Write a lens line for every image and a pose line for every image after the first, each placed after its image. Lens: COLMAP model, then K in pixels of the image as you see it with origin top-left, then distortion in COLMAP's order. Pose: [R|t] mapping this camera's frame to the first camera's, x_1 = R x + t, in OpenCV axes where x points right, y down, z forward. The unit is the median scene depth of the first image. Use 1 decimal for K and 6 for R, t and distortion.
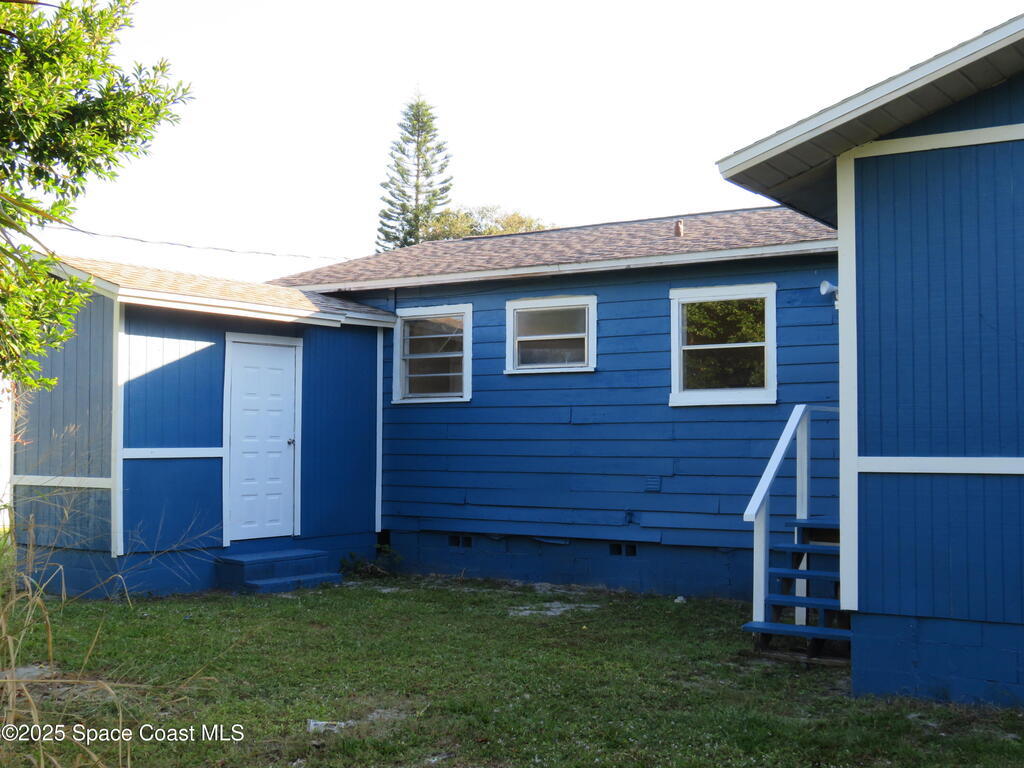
lens RADIAL K [[1260.7, 0, 512.5], [0, 1260.7, 383.7], [0, 0, 1]] dist [-0.035577, 0.000000]
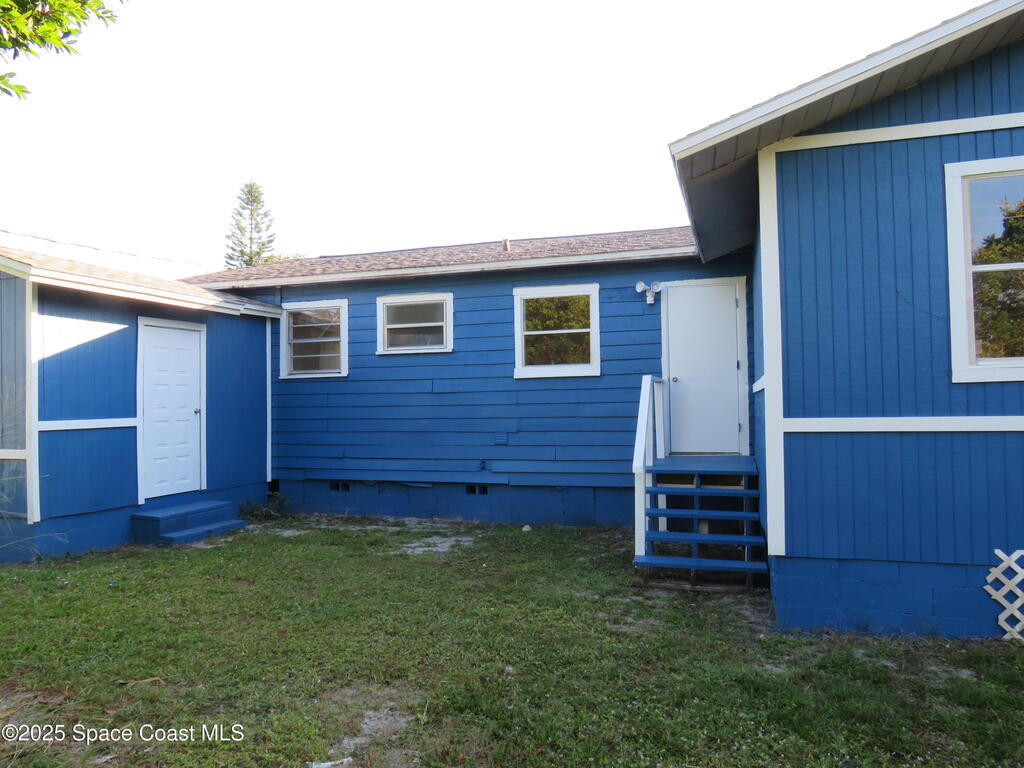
lens RADIAL K [[744.7, 0, 510.1], [0, 744.7, 384.0], [0, 0, 1]] dist [-0.018513, 0.008272]
pose [[0.963542, -0.010186, 0.267364, -0.083446], [0.004828, 0.999774, 0.020690, 0.007774], [-0.267514, -0.018645, 0.963374, 0.262310]]
